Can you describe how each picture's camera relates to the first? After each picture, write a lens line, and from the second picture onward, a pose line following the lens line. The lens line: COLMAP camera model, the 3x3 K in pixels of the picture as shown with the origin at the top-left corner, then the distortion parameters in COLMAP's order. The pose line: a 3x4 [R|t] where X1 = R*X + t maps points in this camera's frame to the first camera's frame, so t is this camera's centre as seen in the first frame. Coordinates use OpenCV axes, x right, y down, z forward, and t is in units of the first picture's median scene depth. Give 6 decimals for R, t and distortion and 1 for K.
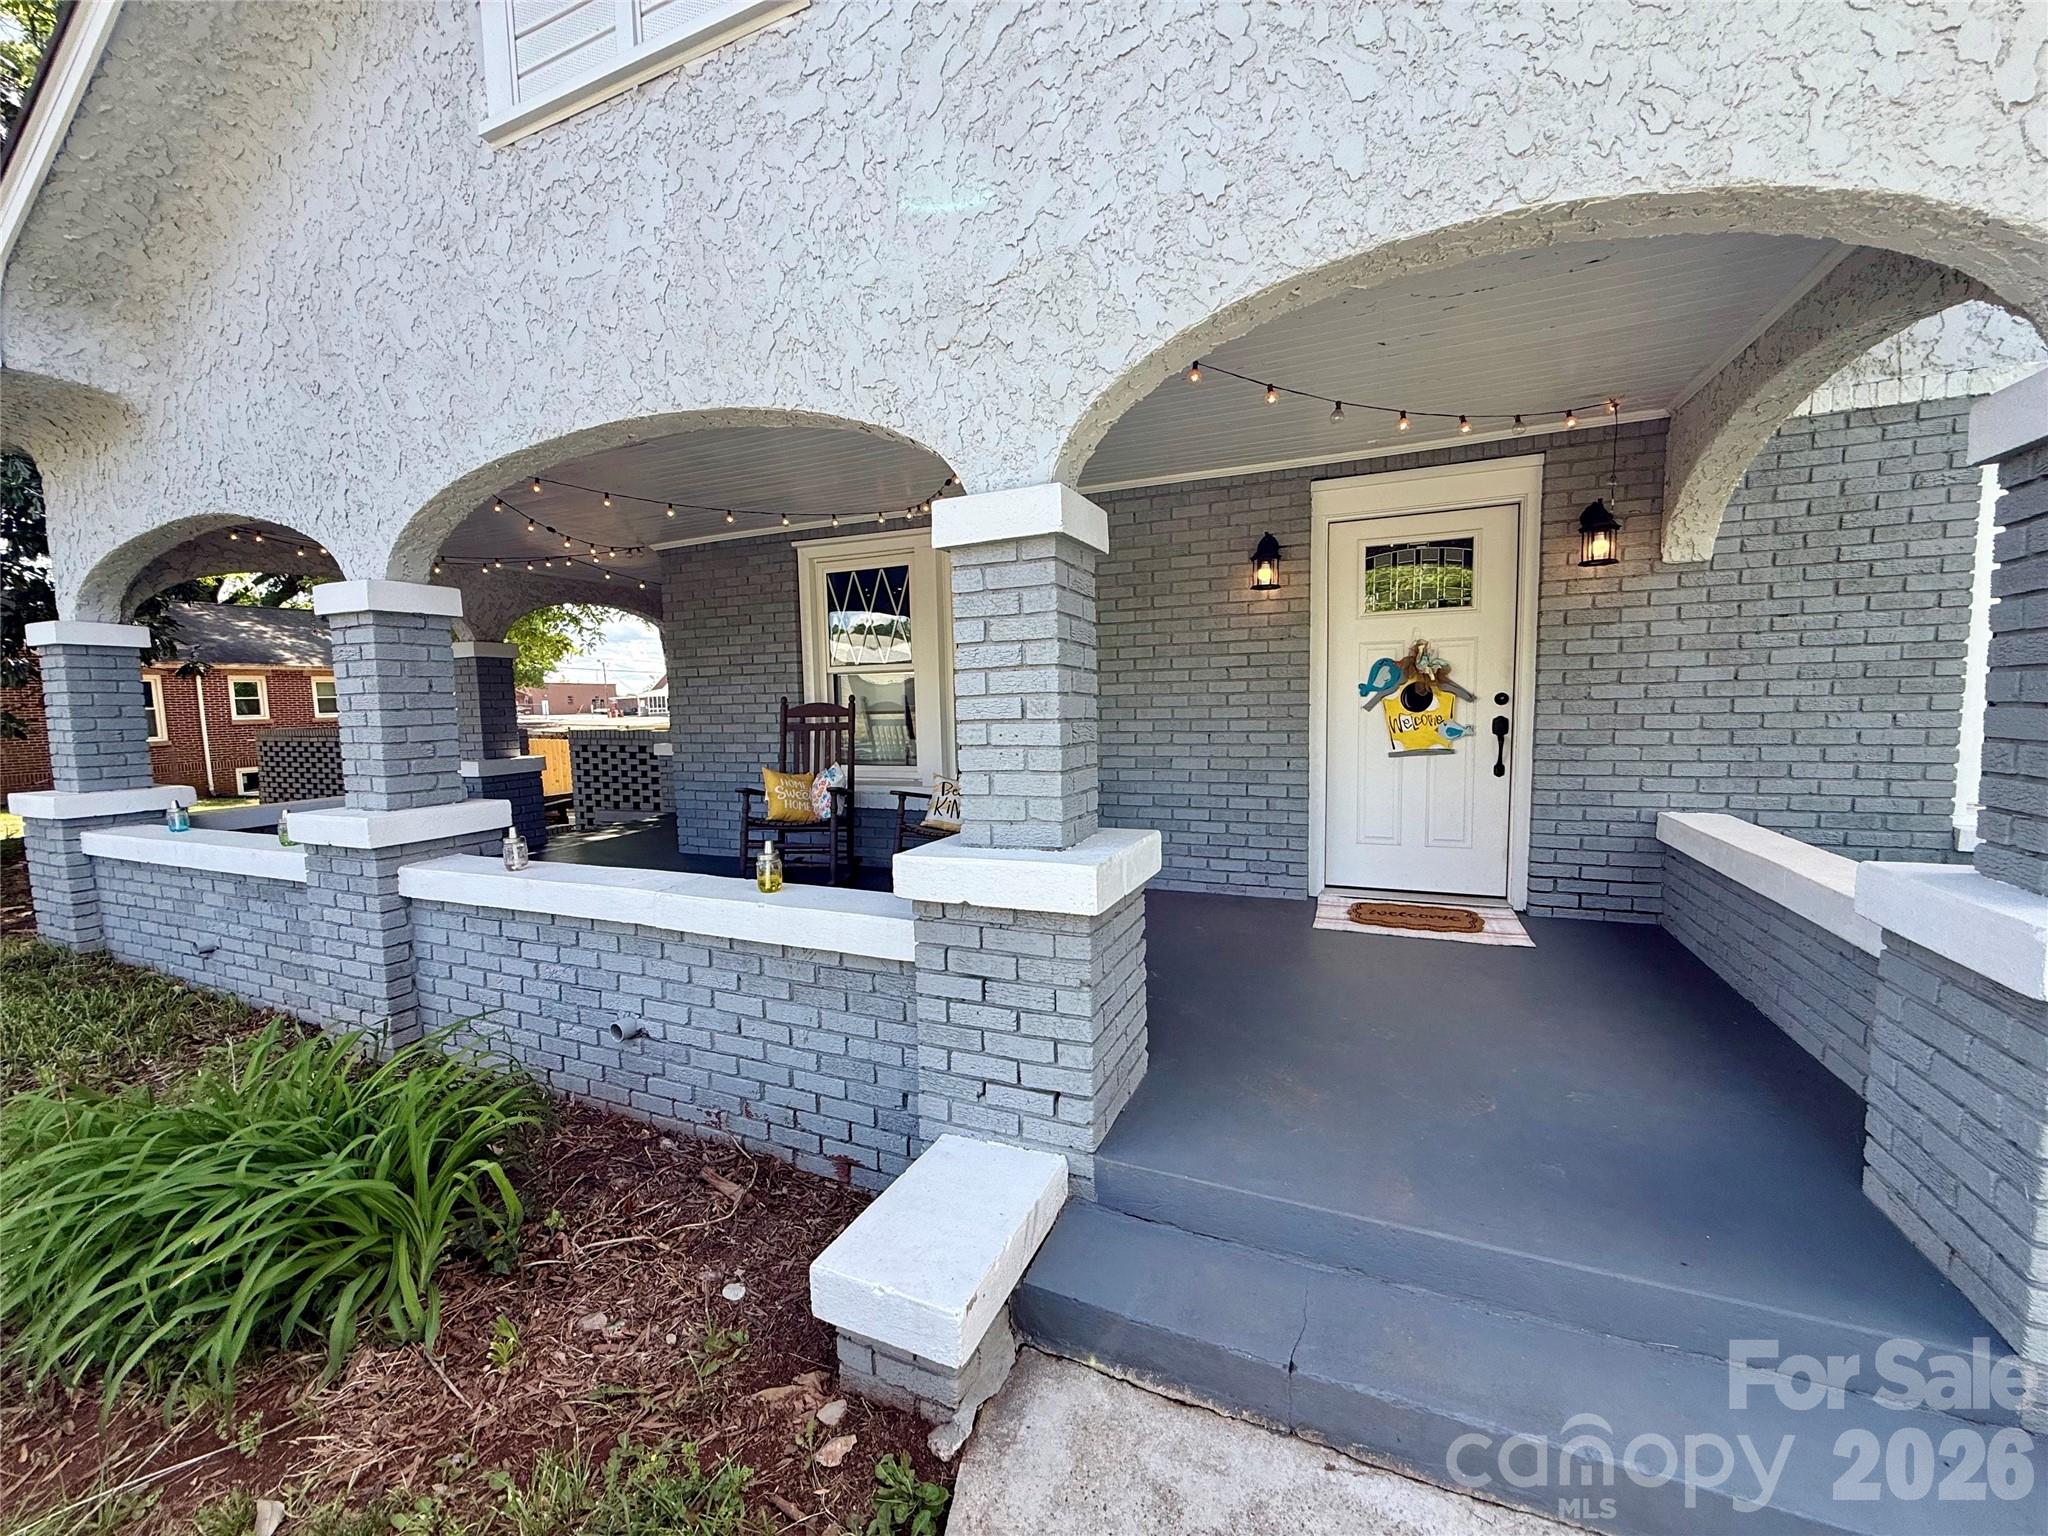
lens RADIAL K [[810.5, 0, 1021.2], [0, 810.5, 769.9], [0, 0, 1]] dist [-0.001274, -0.000127]
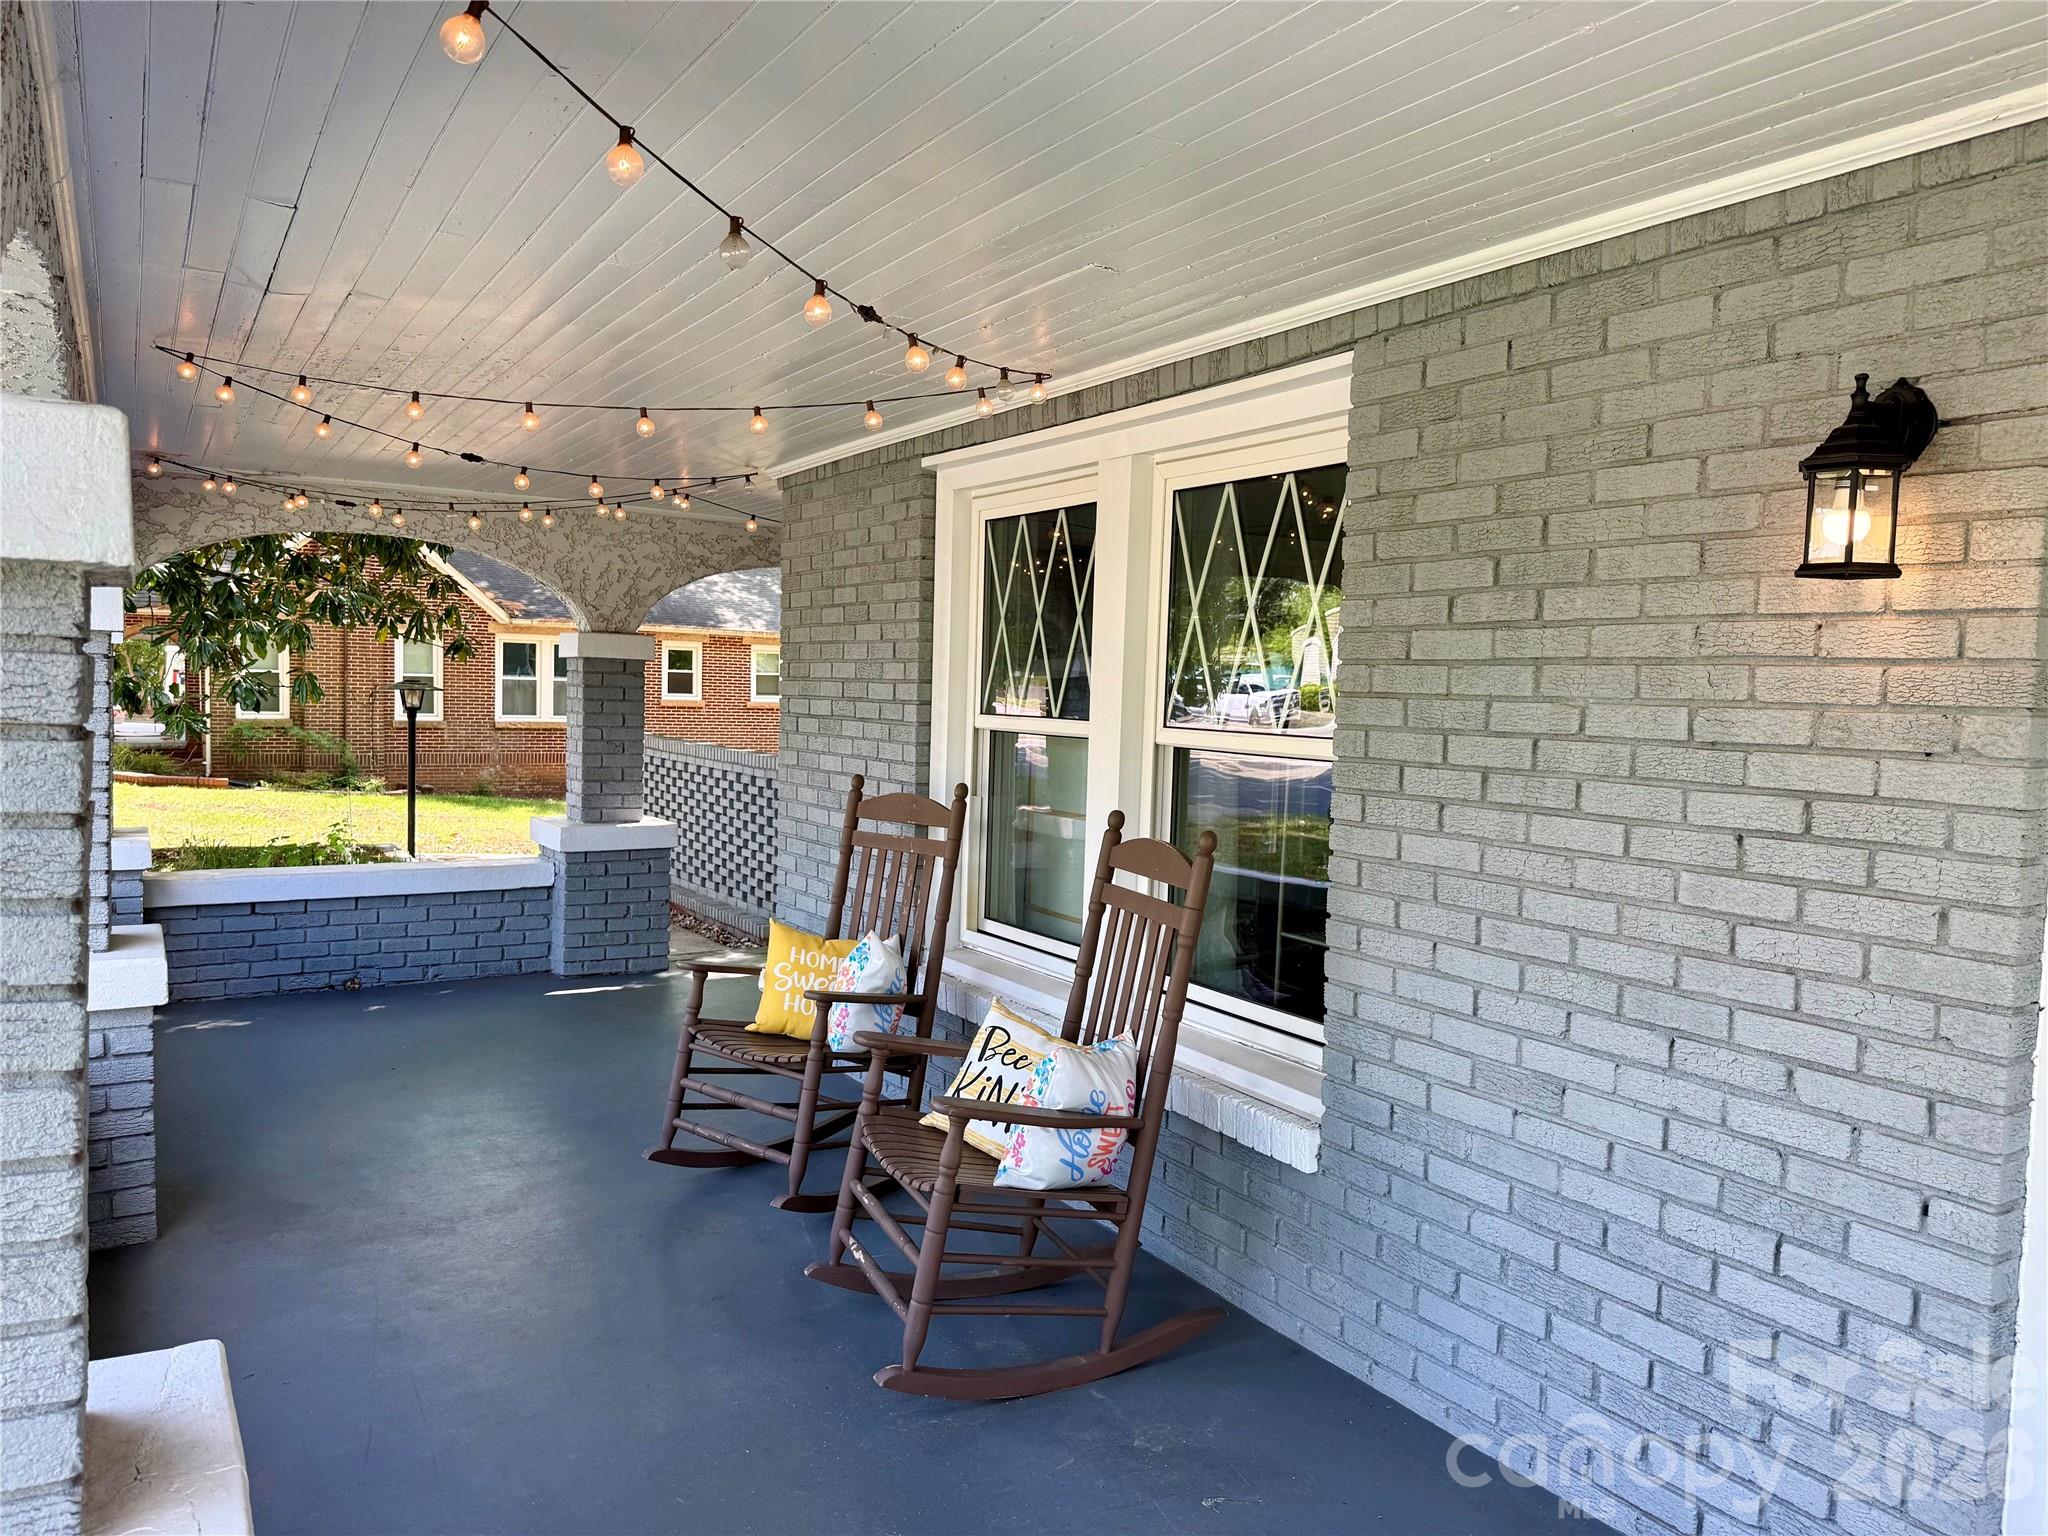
lens RADIAL K [[1453.0, 0, 1017.5], [0, 1453.0, 765.5], [0, 0, 1]] dist [-0.001713, -0.004949]
pose [[0.808548, 0.080628, -0.582880, 0.336508], [-0.102261, 0.994749, -0.004252, -0.116699], [0.579477, 0.063044, 0.812547, 0.396711]]
